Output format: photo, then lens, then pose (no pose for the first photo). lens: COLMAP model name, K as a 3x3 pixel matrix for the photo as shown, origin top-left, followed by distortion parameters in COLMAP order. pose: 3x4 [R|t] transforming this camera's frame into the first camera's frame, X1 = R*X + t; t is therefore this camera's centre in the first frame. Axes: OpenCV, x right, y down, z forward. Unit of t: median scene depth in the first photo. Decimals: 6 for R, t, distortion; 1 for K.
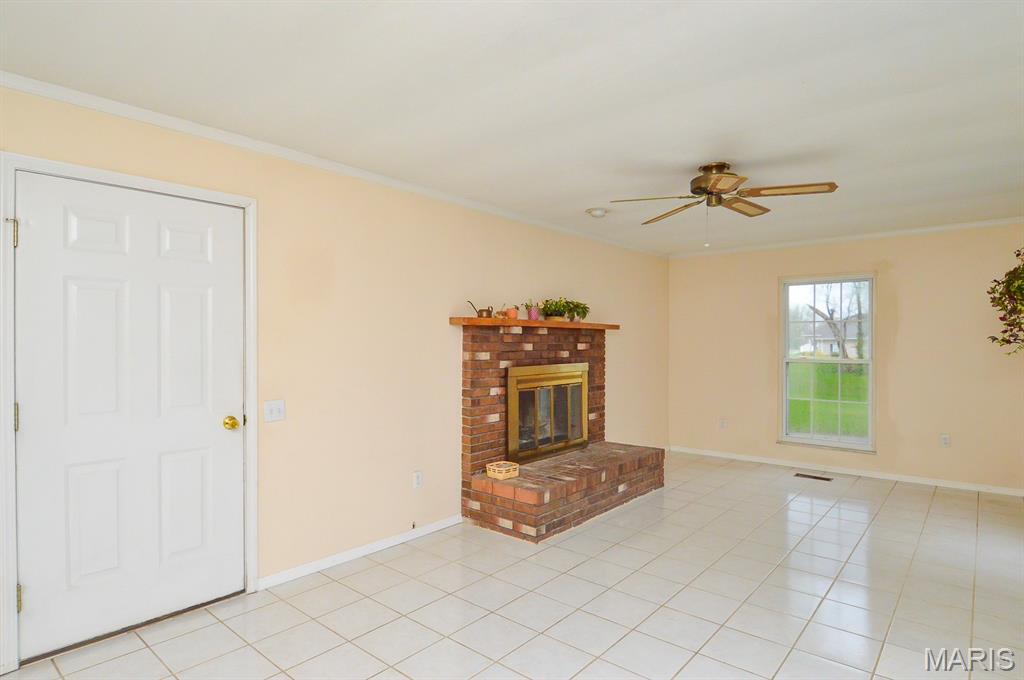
lens RADIAL K [[551.7, 0, 511.4], [0, 551.7, 342.3], [0, 0, 1]] dist [-0.034897, -0.000074]
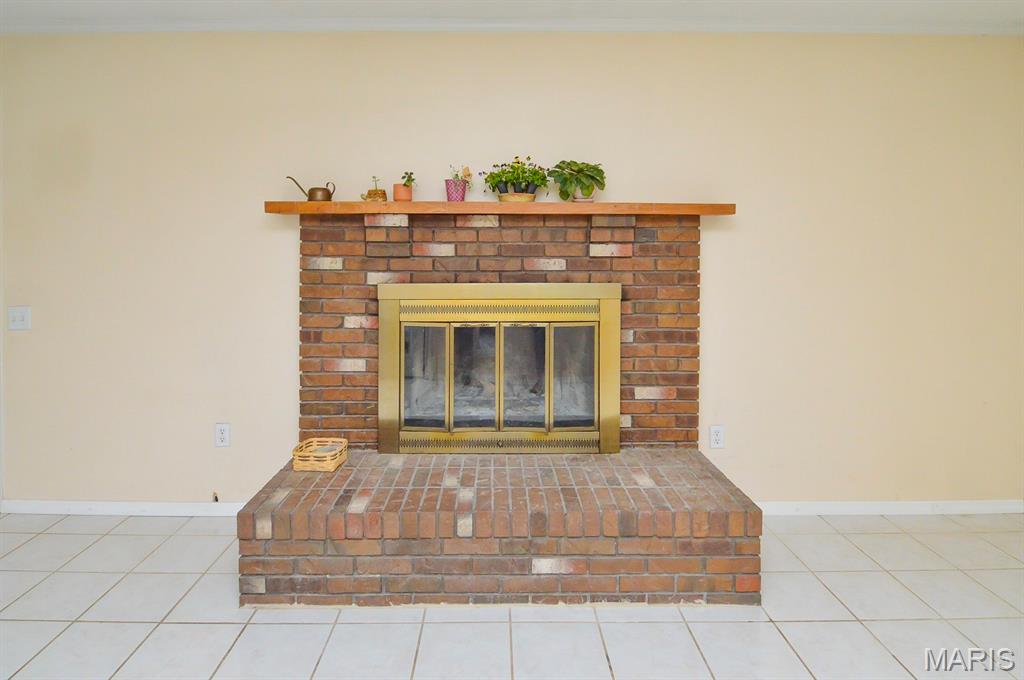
lens RADIAL K [[601.8, 0, 506.4], [0, 601.8, 247.1], [0, 0, 1]] dist [0.013754, -0.000405]
pose [[0.657480, 0.010281, -0.753402, 0.544345], [-0.002026, 0.999927, 0.011877, -0.001881], [0.753469, -0.006283, 0.657453, 0.645419]]
